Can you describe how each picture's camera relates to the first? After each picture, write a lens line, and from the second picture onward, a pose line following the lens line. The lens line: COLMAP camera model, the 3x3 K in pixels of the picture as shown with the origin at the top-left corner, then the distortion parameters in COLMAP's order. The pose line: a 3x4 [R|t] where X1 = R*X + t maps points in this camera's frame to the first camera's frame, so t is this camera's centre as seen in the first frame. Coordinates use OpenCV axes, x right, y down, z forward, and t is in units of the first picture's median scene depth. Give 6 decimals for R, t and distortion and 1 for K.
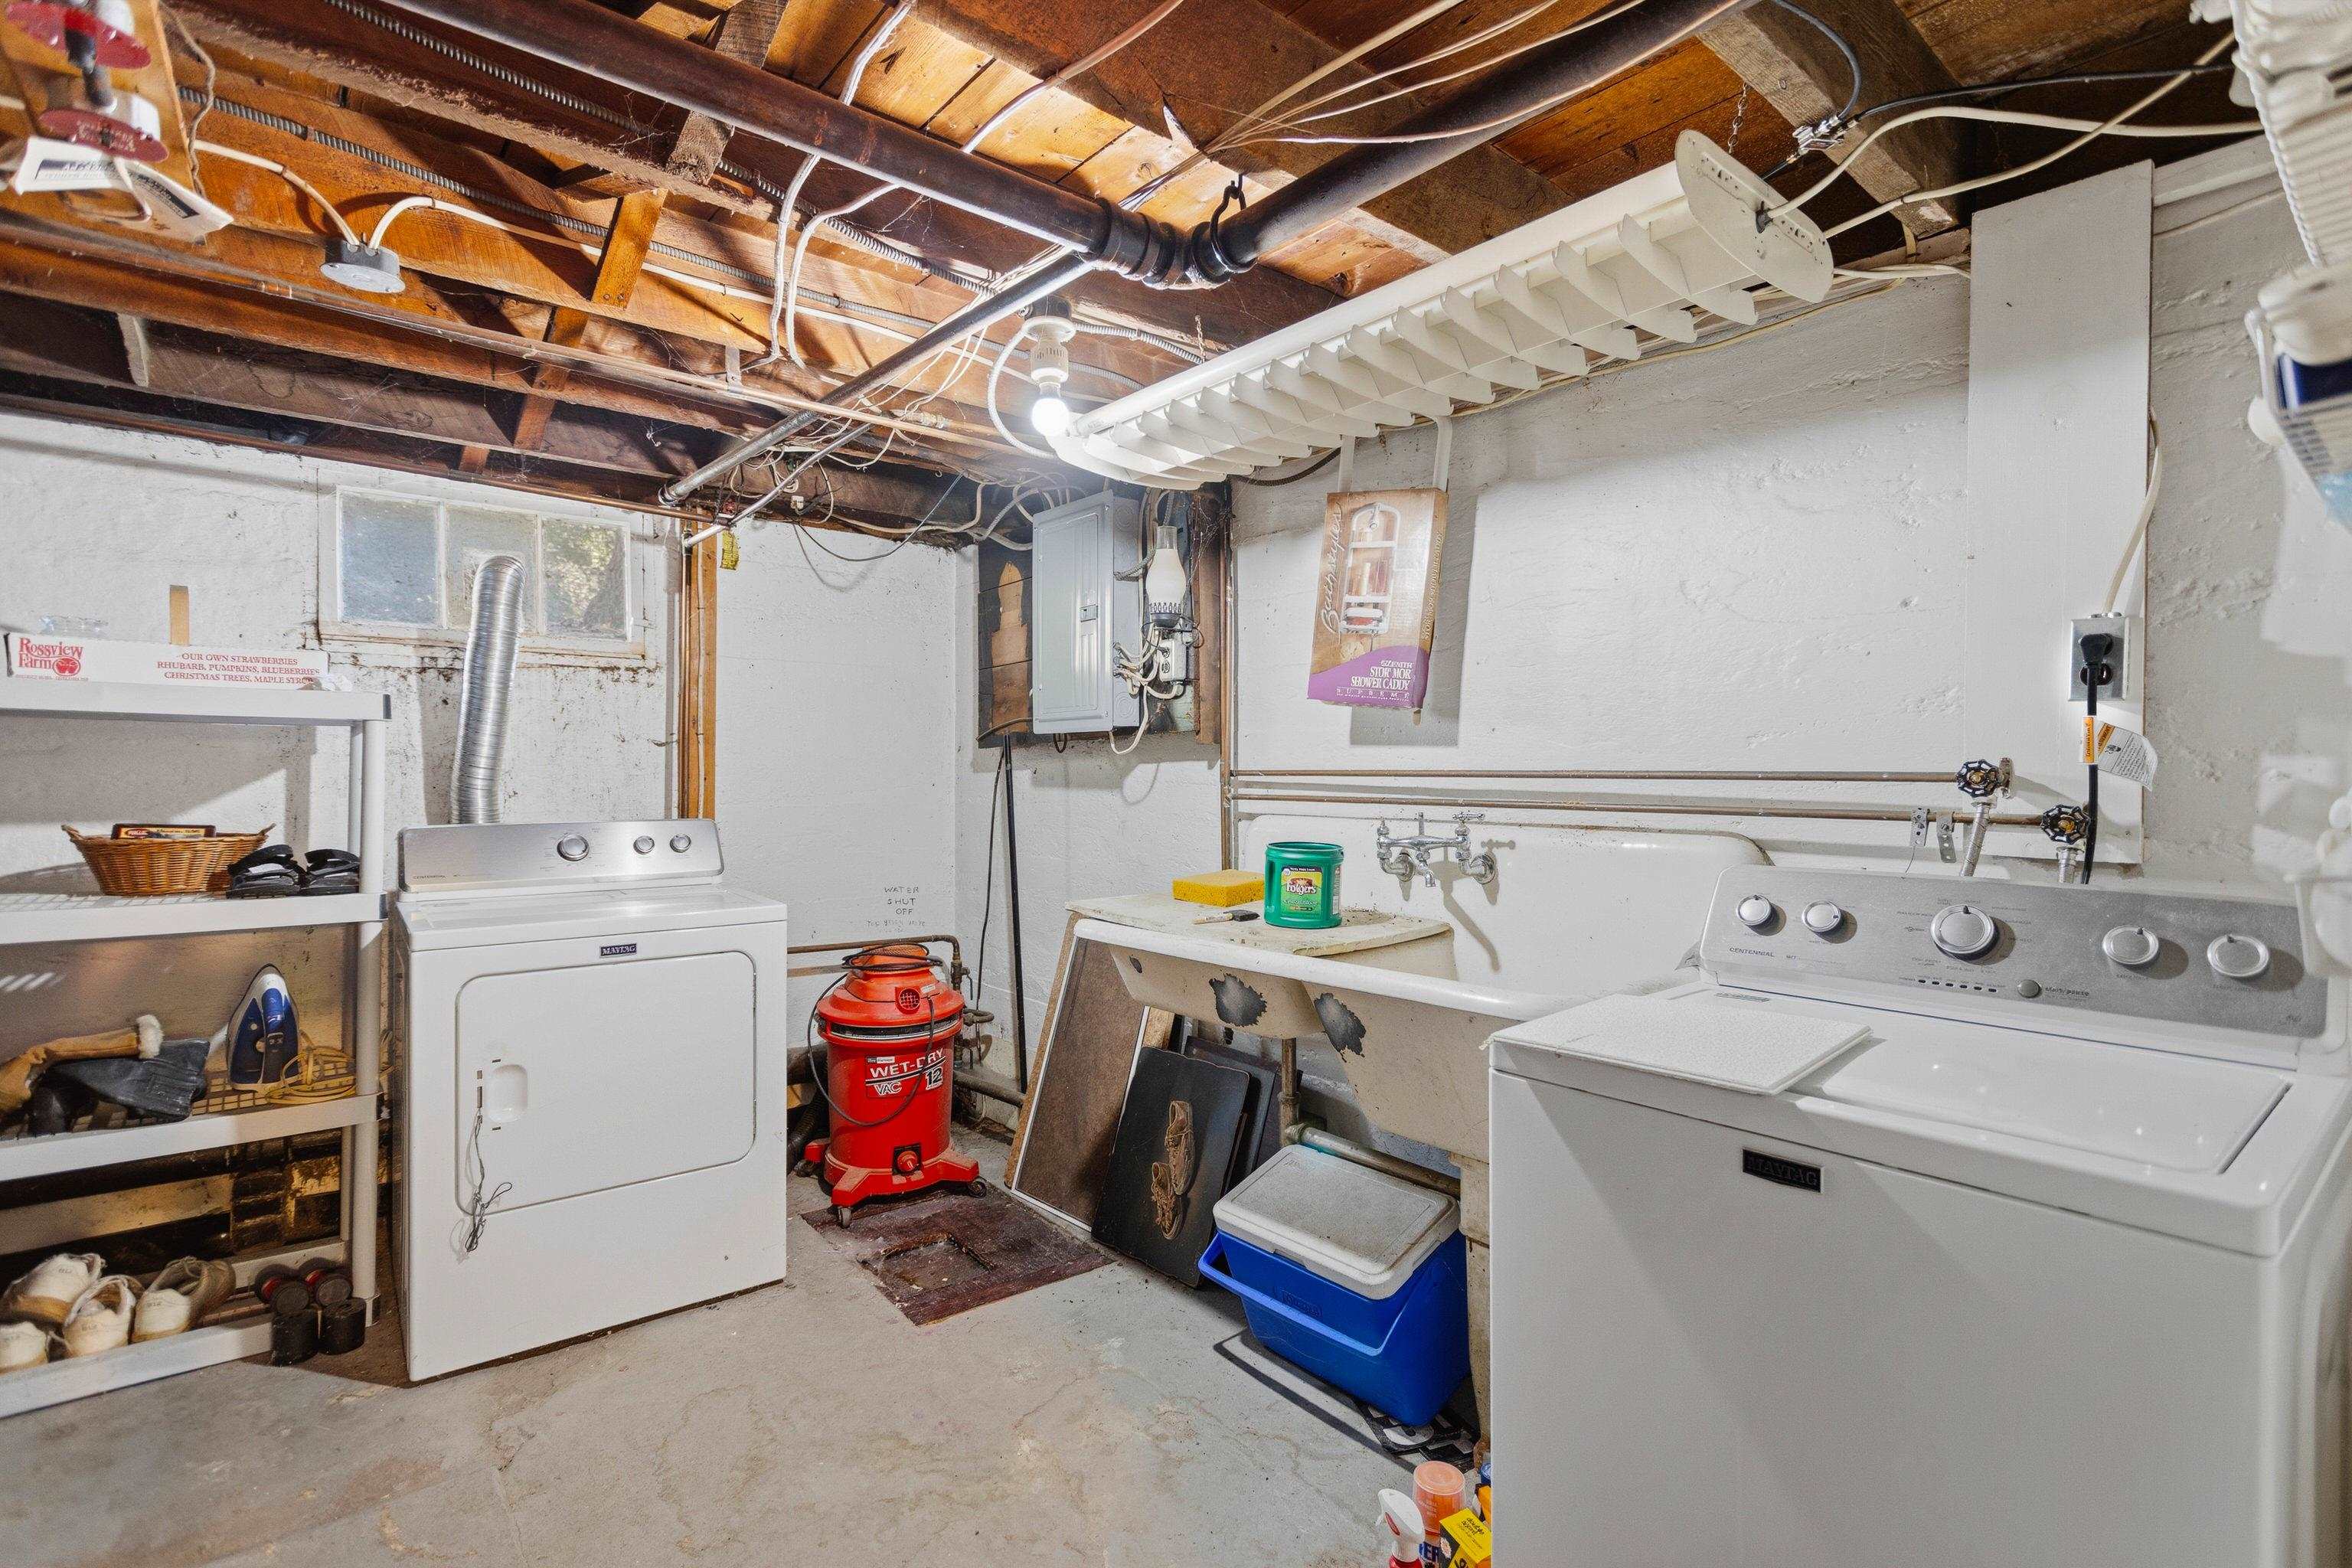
lens RADIAL K [[1109.1, 0, 1191.4], [0, 1109.1, 771.5], [0, 0, 1]] dist [-0.000986, 0.000027]
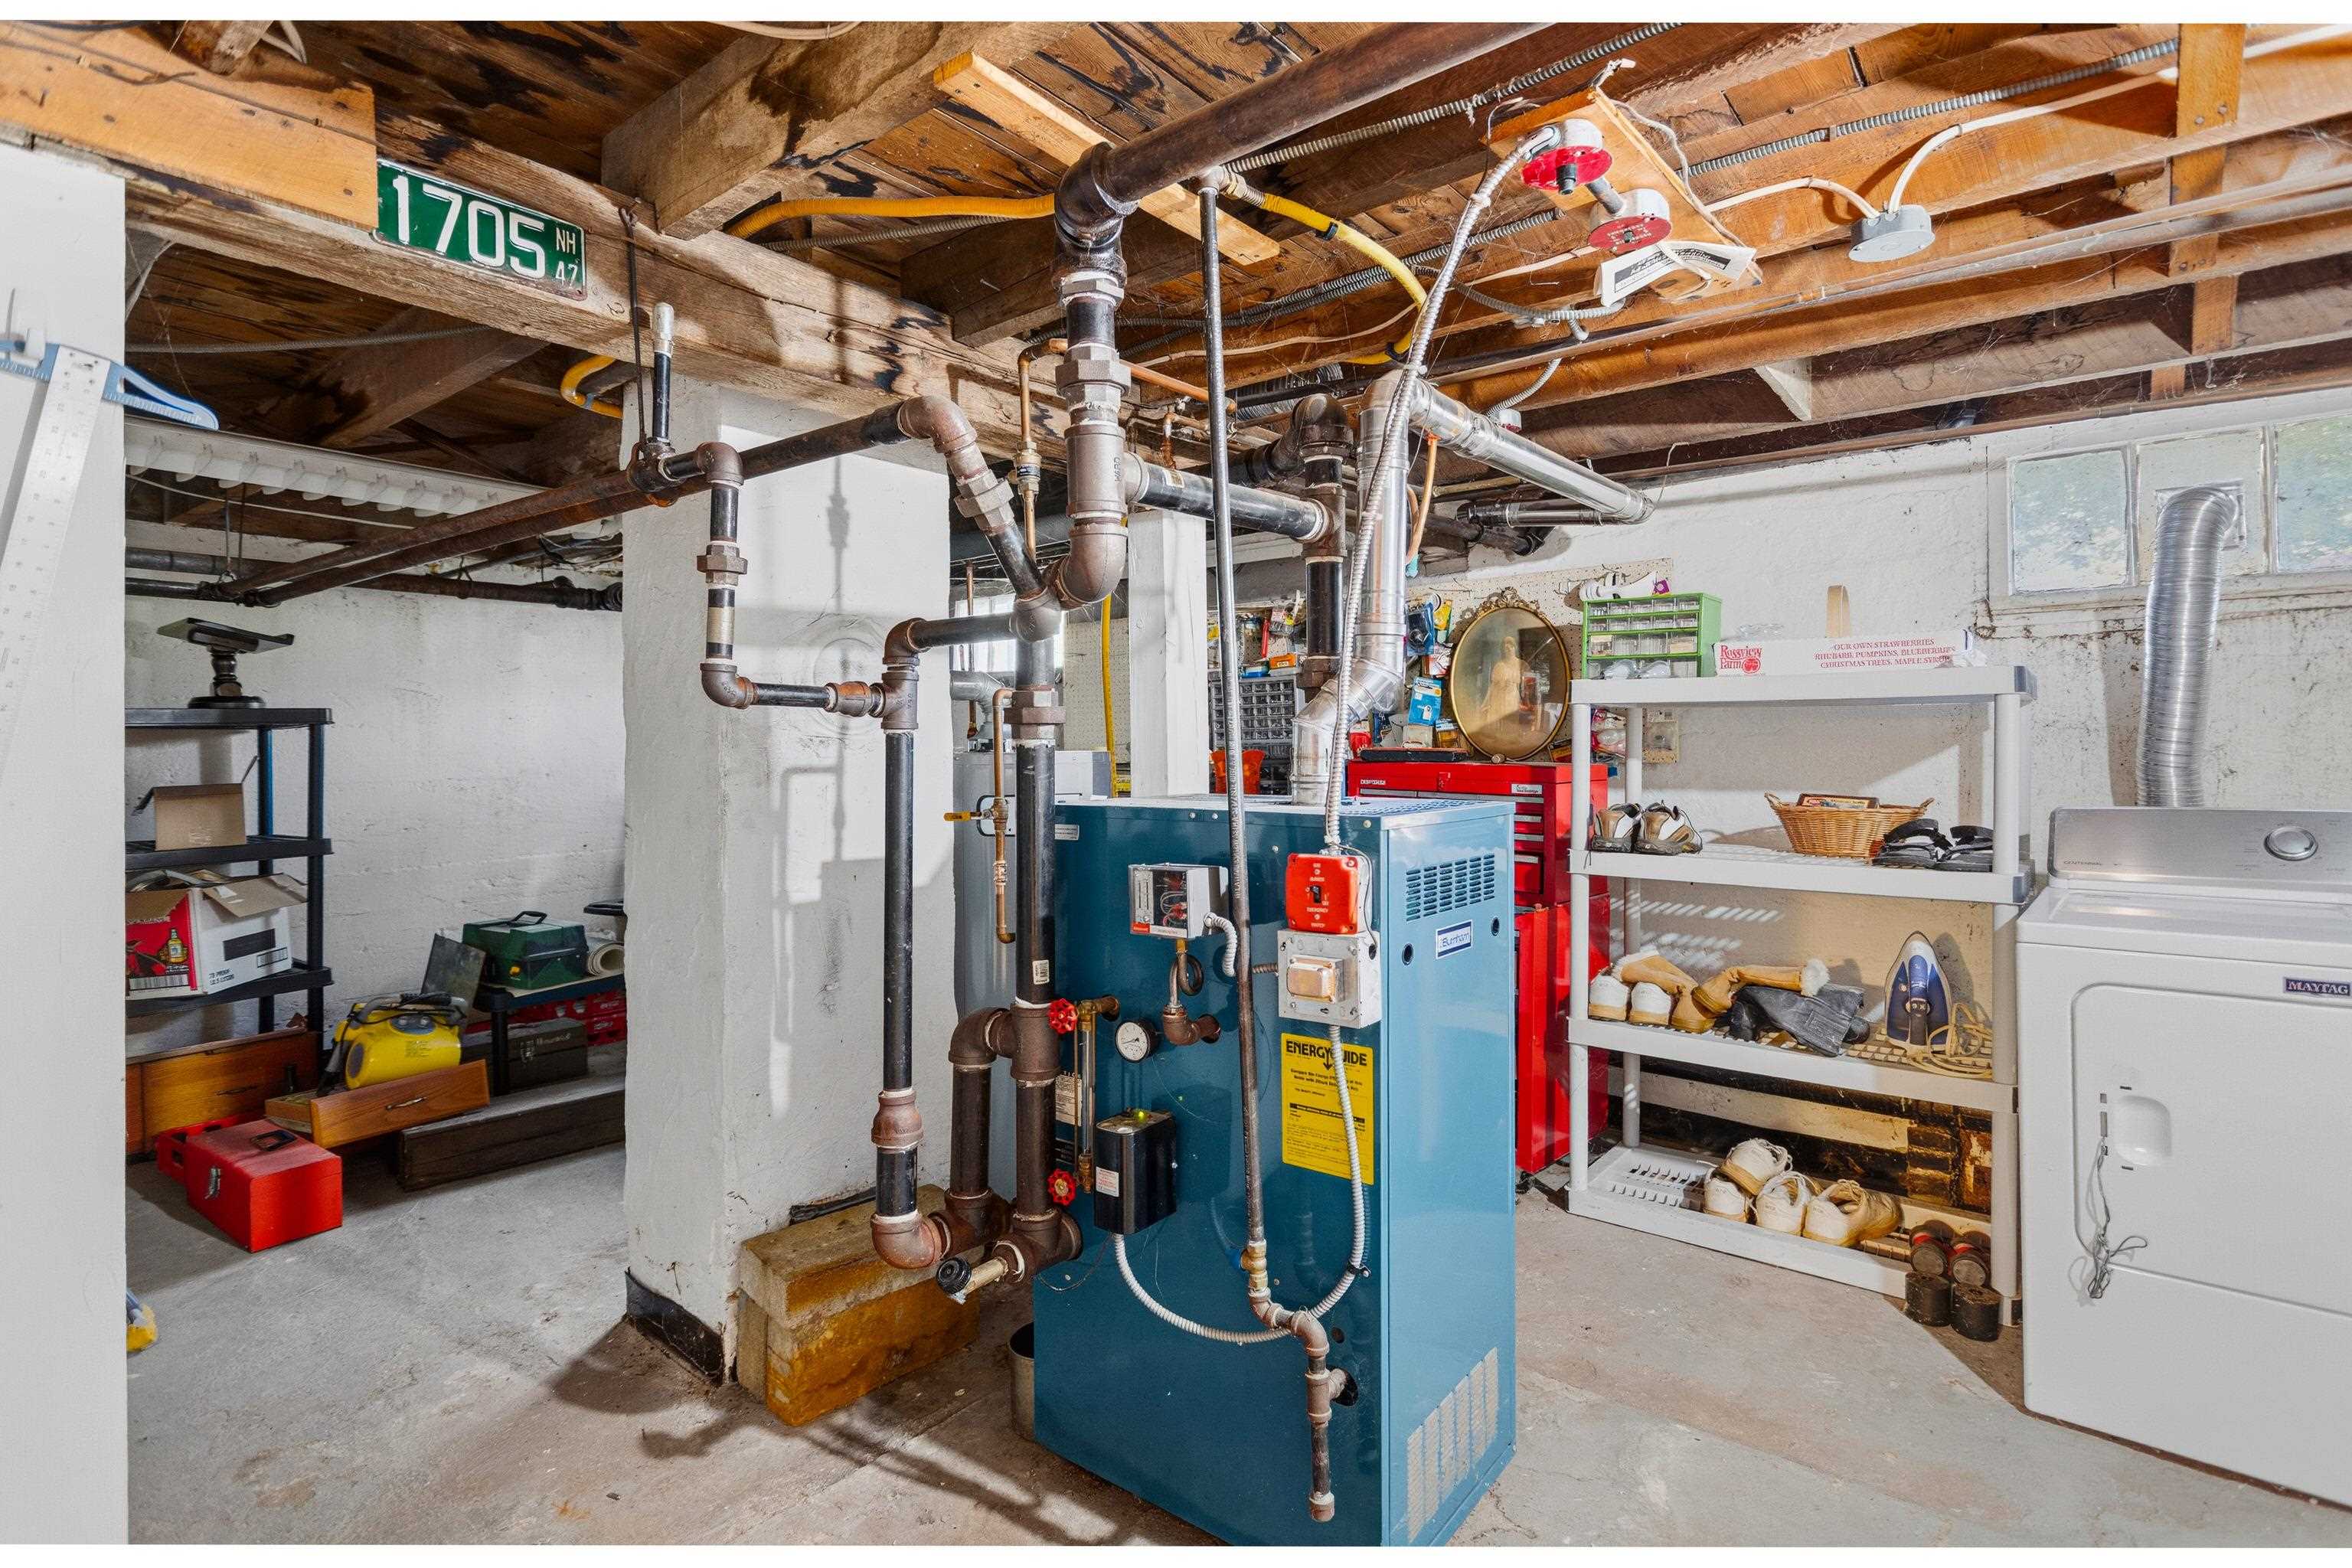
lens RADIAL K [[1090.7, 0, 1177.4], [0, 1090.7, 751.1], [0, 0, 1]] dist [0.009372, 0.000412]
pose [[0.209871, -0.004221, -0.977720, 0.039373], [0.008696, 0.999959, -0.002450, -0.000949], [0.977690, -0.007988, 0.209900, 0.100089]]
